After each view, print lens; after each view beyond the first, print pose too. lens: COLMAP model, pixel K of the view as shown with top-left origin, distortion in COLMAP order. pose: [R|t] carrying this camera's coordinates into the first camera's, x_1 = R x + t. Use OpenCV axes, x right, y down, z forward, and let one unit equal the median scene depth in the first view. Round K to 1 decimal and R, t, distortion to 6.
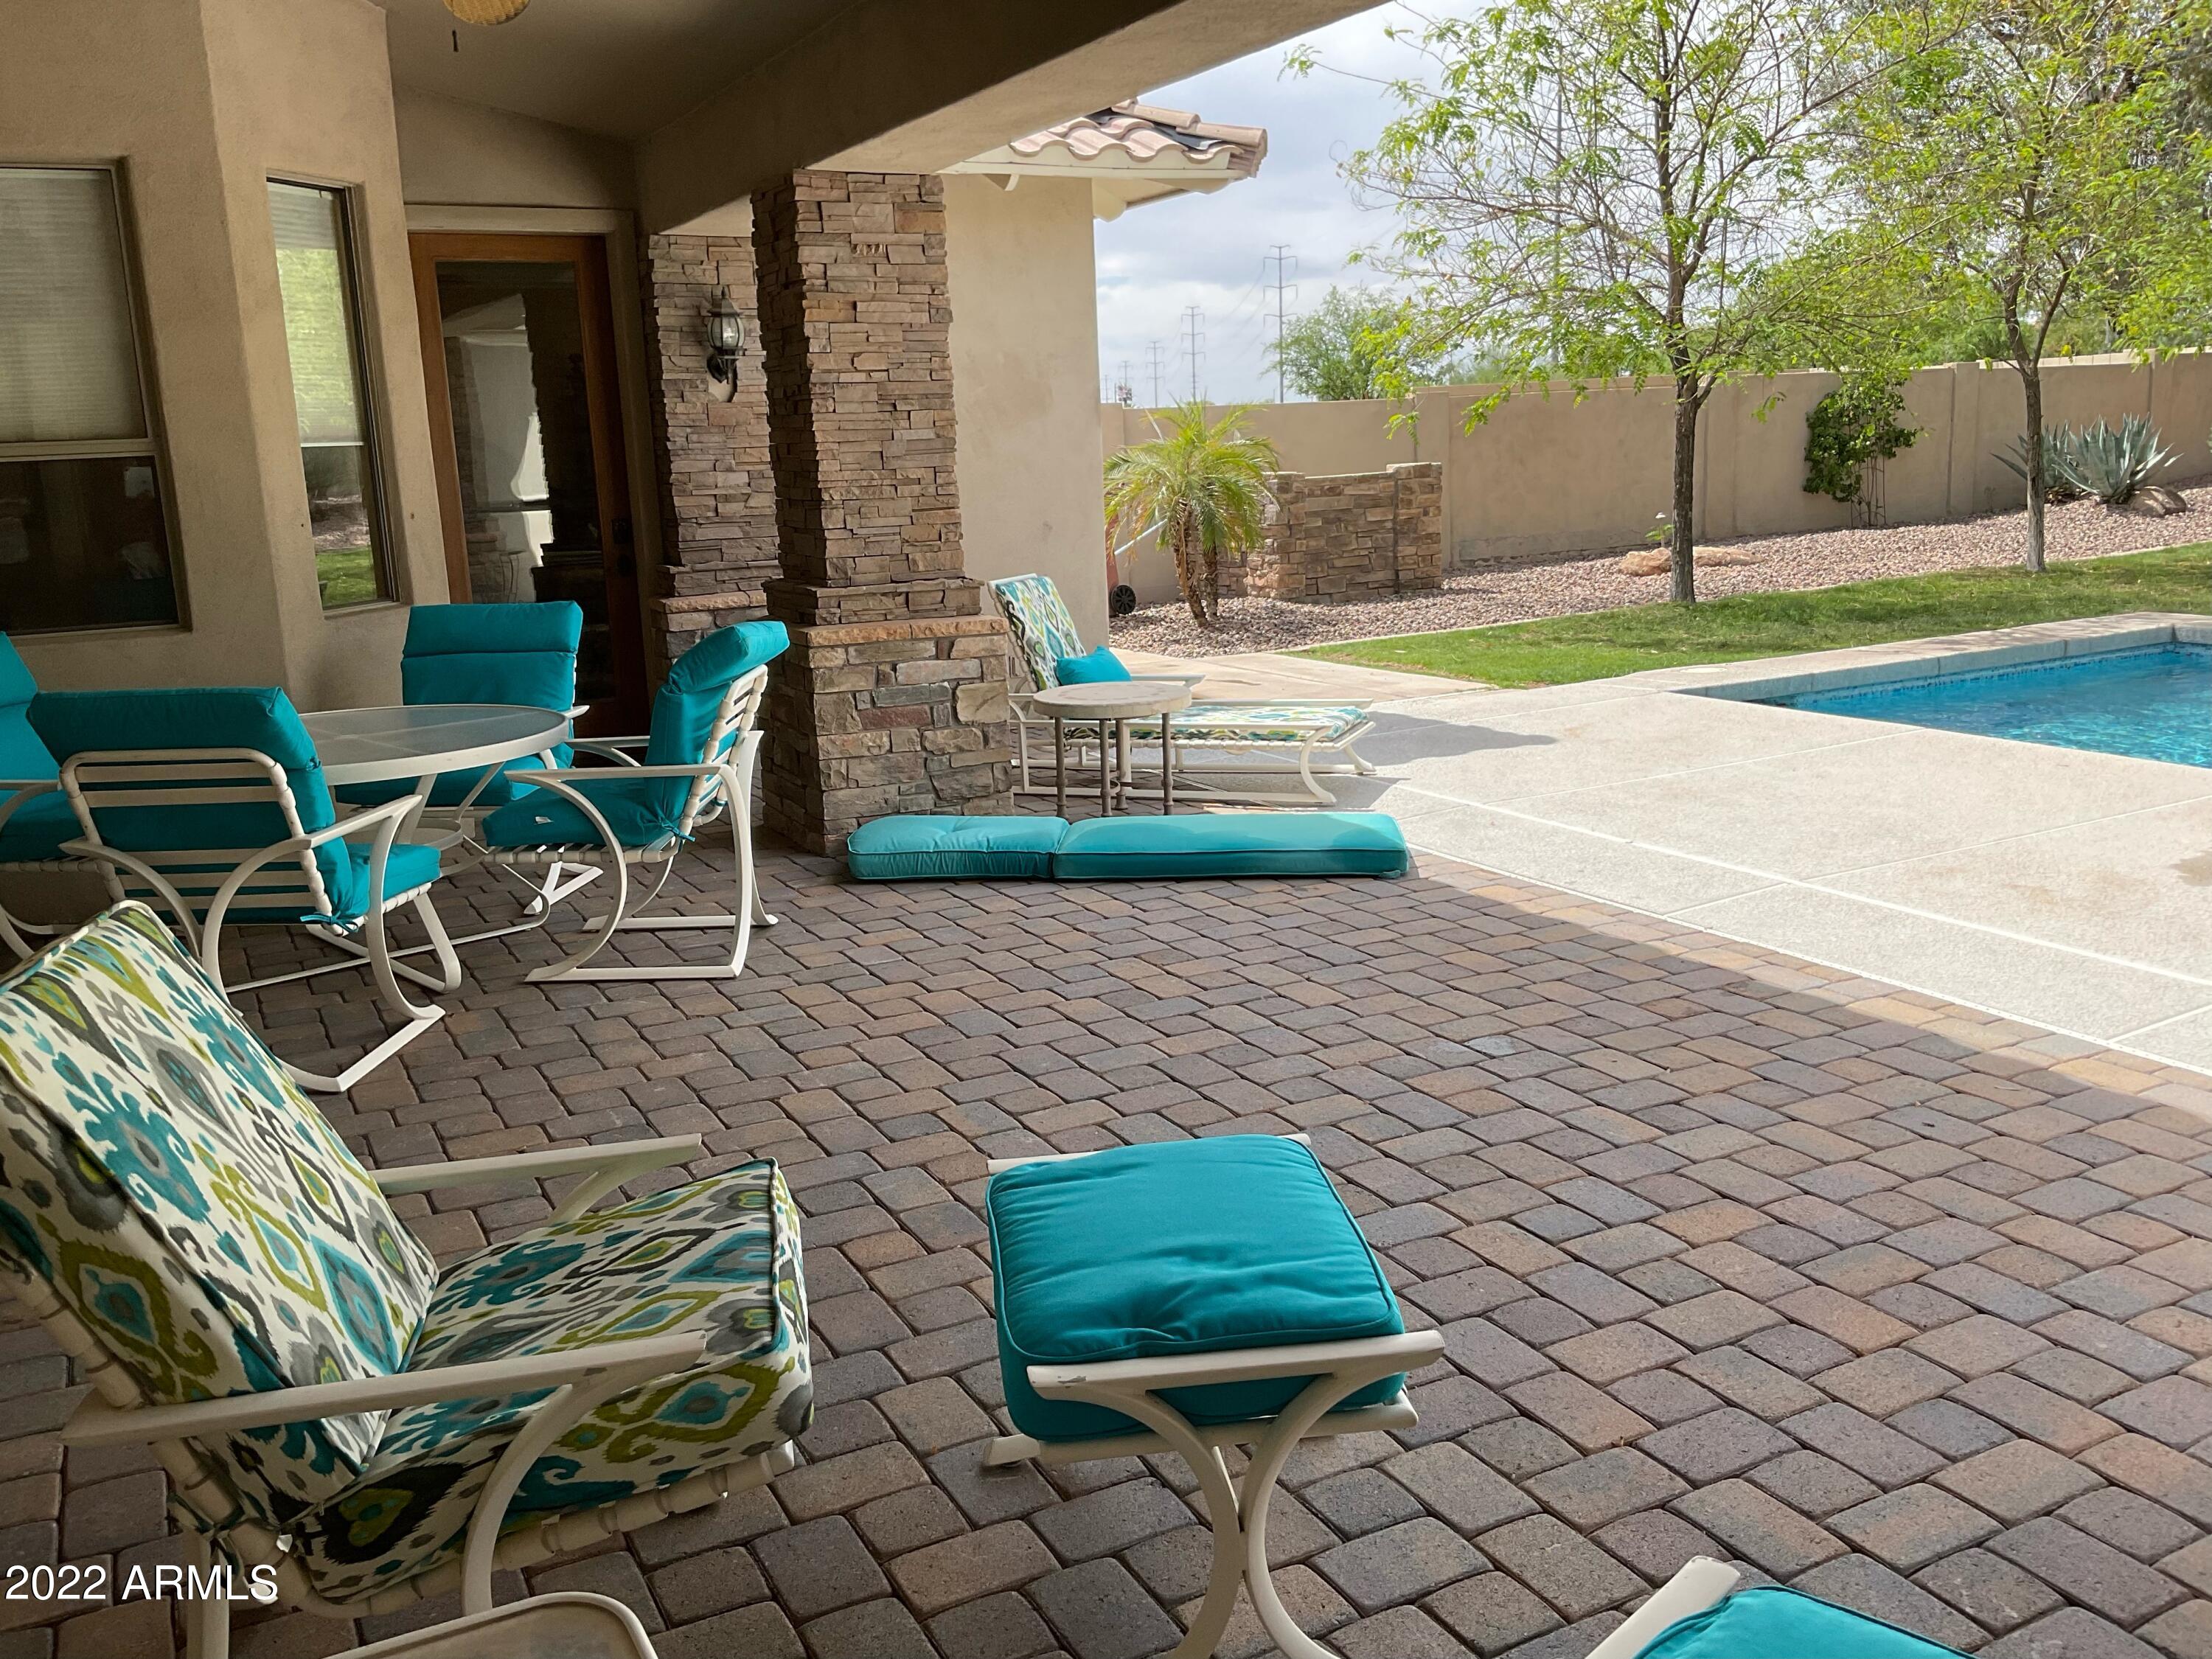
lens RADIAL K [[1826.5, 0, 1100.8], [0, 1826.5, 819.5], [0, 0, 1]] dist [0.099399, -0.199645]
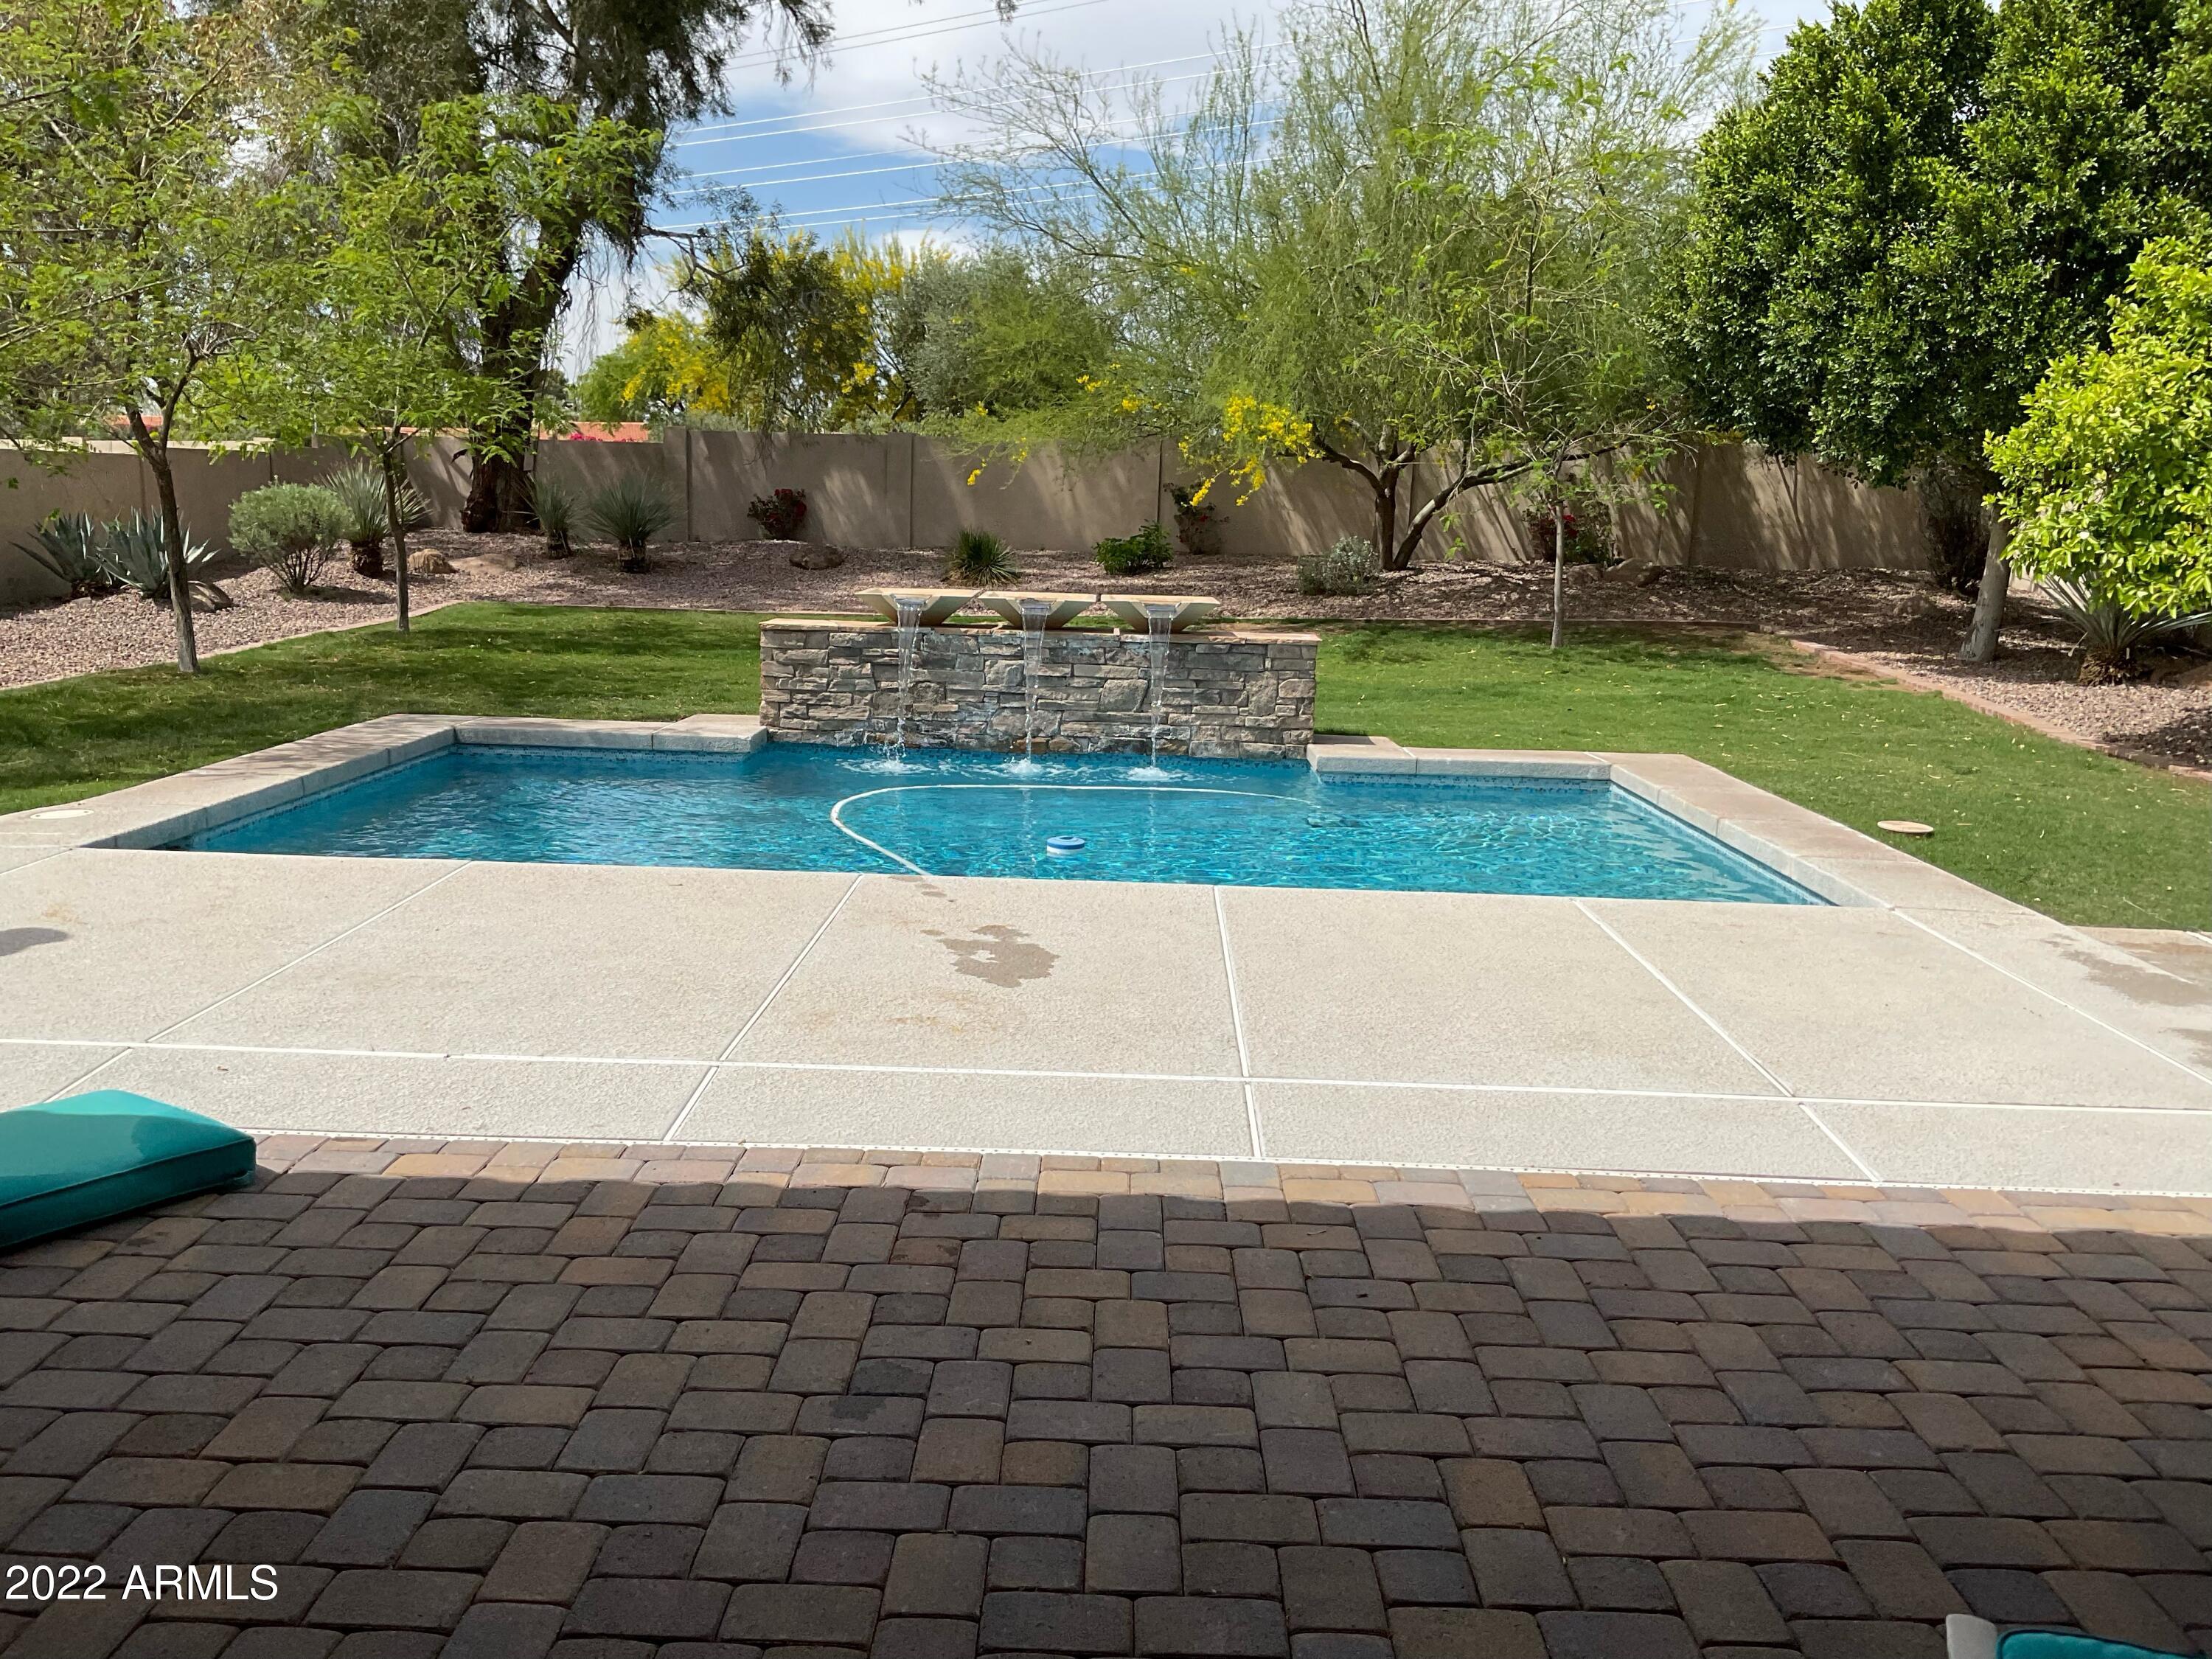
lens RADIAL K [[1826.5, 0, 1100.8], [0, 1826.5, 819.5], [0, 0, 1]] dist [0.099399, -0.199645]
pose [[0.473227, -0.093004, 0.876017, -0.328698], [0.132792, 0.990580, 0.033432, -0.098726], [-0.870874, 0.100507, 0.481120, 0.500478]]
